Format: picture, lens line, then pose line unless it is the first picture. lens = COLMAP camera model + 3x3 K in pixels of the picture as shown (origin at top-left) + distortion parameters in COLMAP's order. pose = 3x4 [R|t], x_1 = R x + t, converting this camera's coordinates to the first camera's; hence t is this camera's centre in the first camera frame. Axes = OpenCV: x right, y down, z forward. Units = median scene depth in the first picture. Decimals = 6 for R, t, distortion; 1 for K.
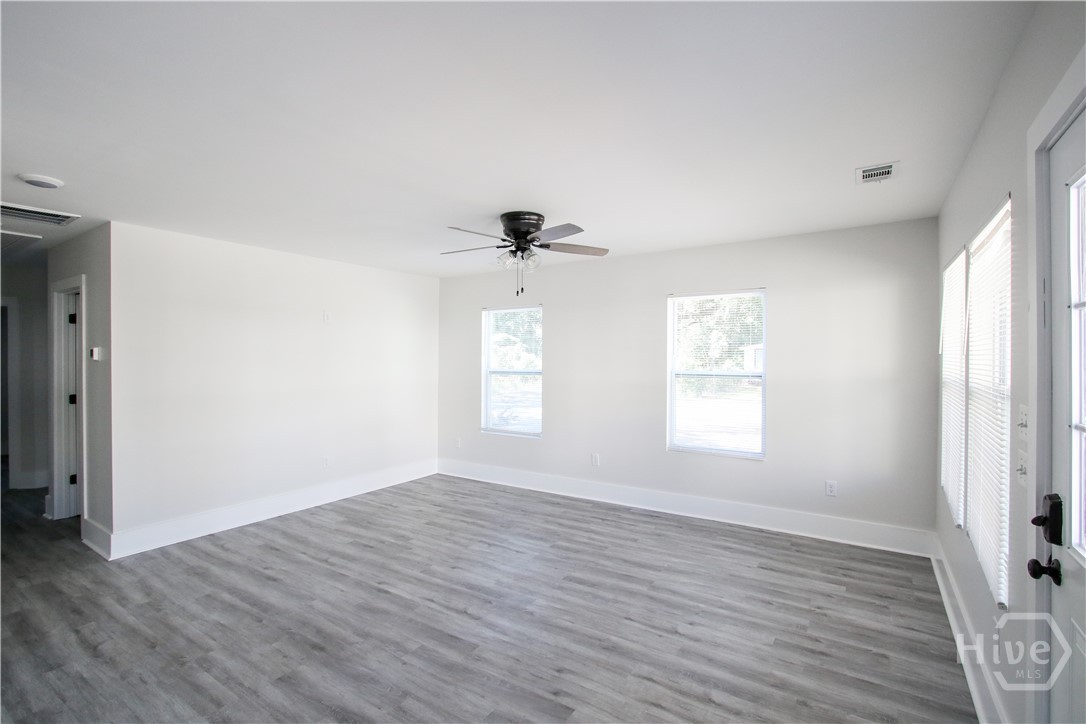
lens RADIAL K [[500.8, 0, 549.3], [0, 500.8, 361.4], [0, 0, 1]] dist [-0.015364, 0.001348]
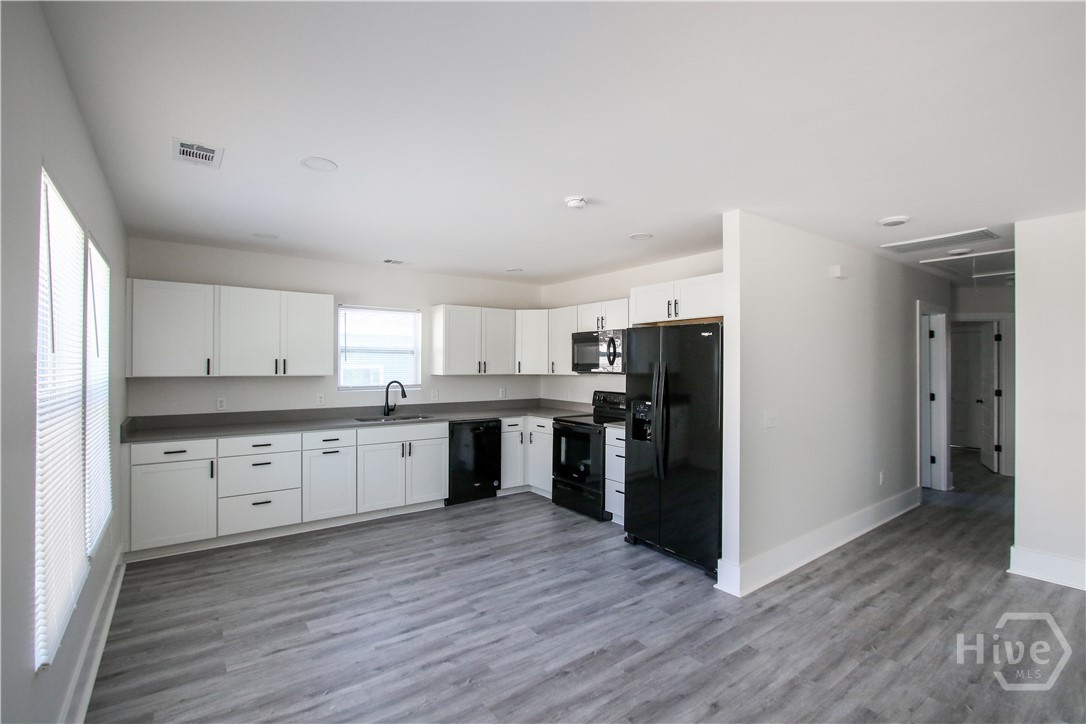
lens RADIAL K [[500.8, 0, 549.3], [0, 500.8, 361.4], [0, 0, 1]] dist [-0.015364, 0.001348]
pose [[-0.342930, -0.006448, -0.939339, 0.400926], [-0.004352, 0.999977, -0.005276, -0.005539], [0.939351, 0.002279, -0.342950, 0.563388]]
